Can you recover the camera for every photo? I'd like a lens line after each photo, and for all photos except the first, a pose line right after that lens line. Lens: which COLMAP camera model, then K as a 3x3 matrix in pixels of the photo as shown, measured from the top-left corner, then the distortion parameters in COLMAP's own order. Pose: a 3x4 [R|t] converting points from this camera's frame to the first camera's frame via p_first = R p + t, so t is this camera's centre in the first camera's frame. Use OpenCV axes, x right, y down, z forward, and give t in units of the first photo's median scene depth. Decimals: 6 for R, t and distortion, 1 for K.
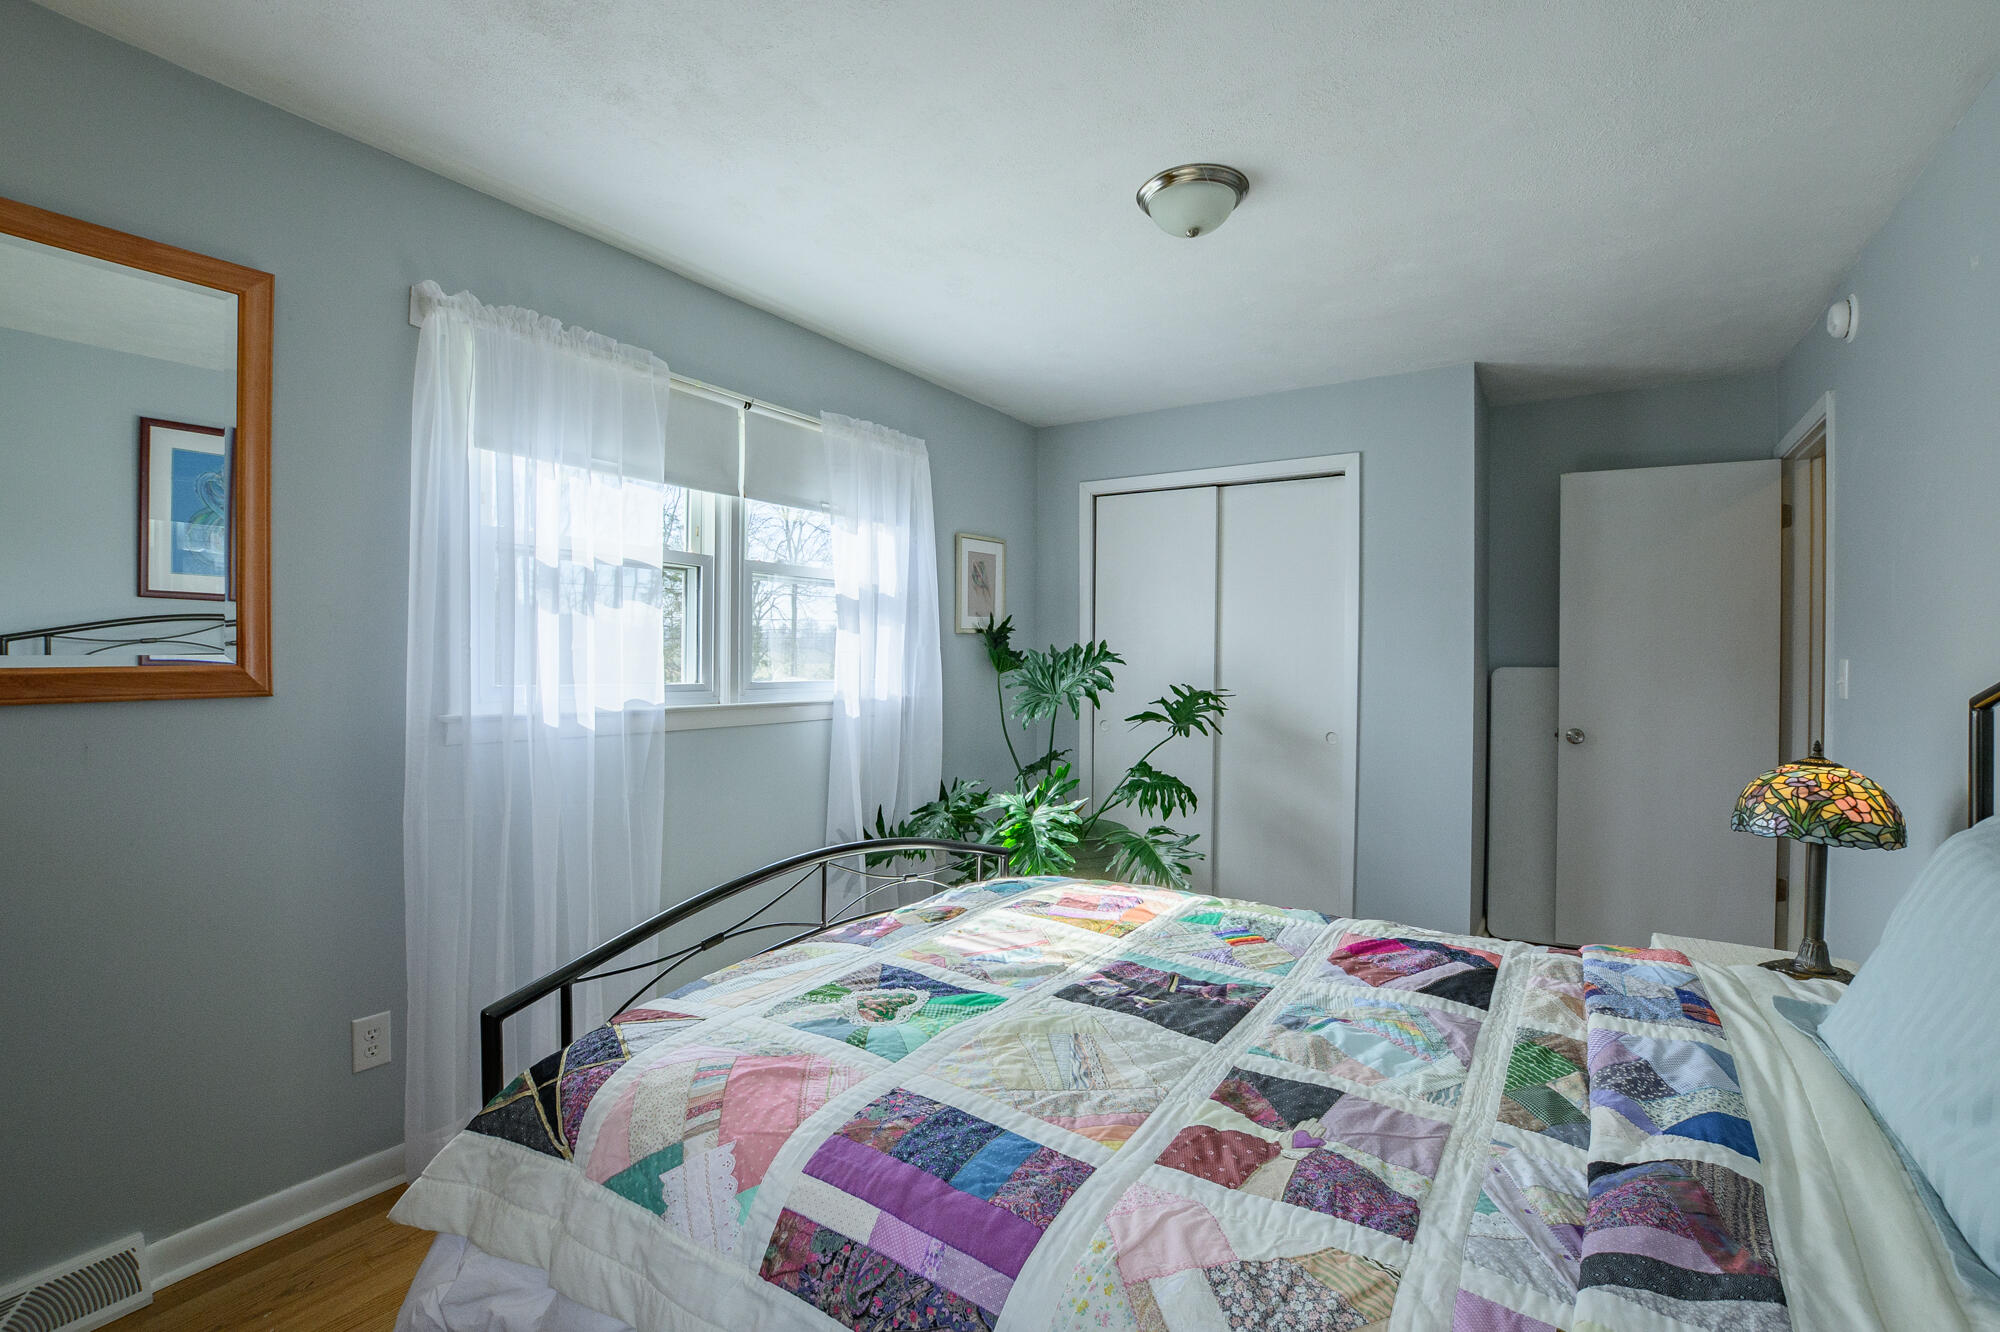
lens RADIAL K [[893.1, 0, 1003.0], [0, 893.1, 664.2], [0, 0, 1]] dist [-0.034374, 0.006306]
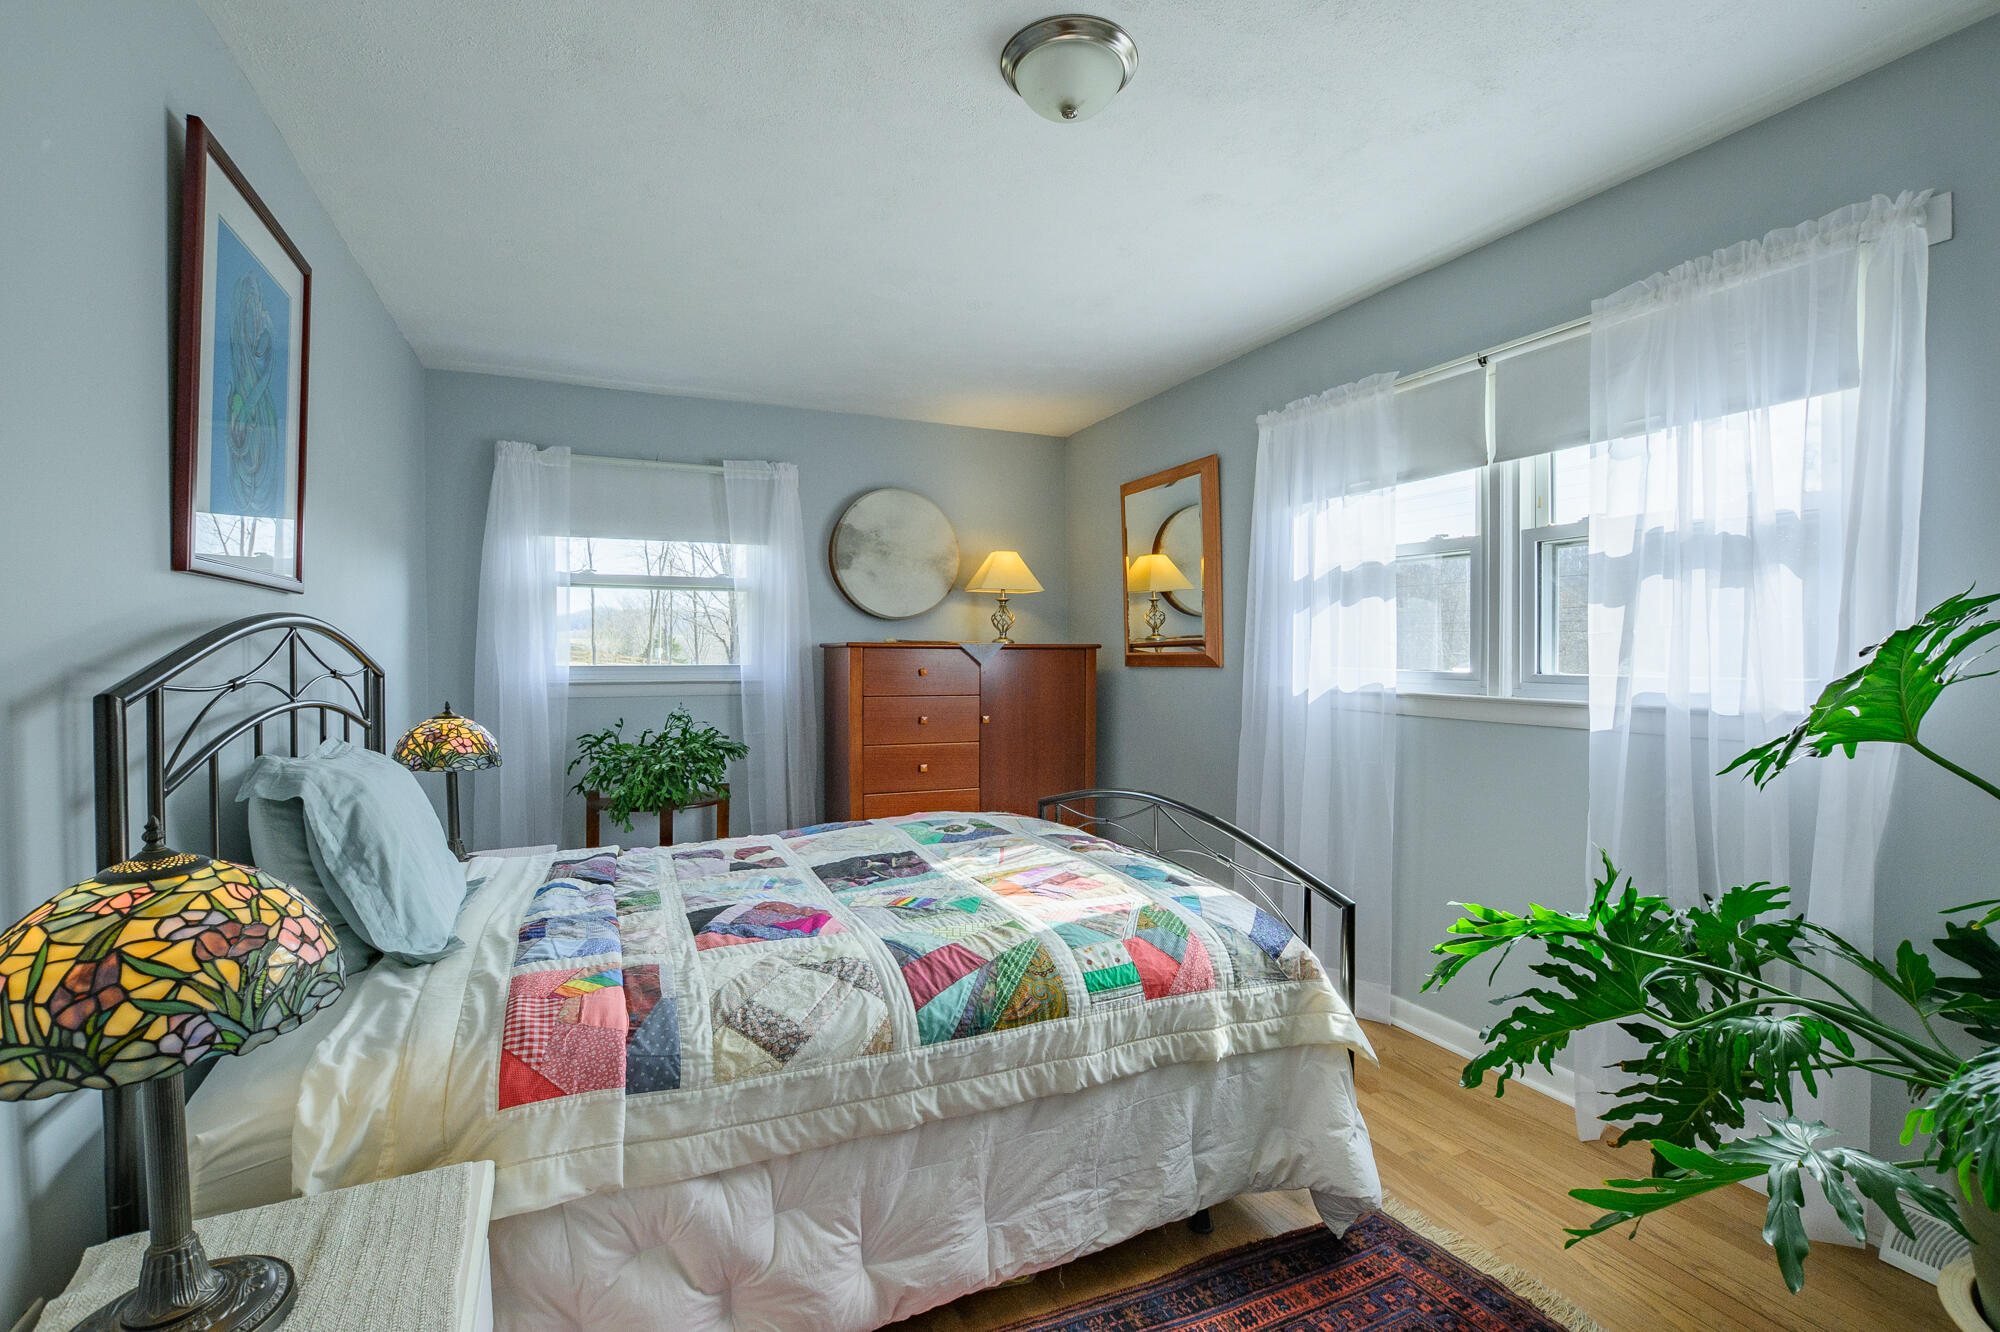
lens RADIAL K [[893.1, 0, 1001.3], [0, 893.1, 657.8], [0, 0, 1]] dist [-0.034374, 0.006306]
pose [[-0.539591, 0.008516, -0.841884, 0.789947], [-0.003875, 0.999913, 0.012598, -0.004240], [0.841919, 0.010060, -0.539511, 1.182438]]
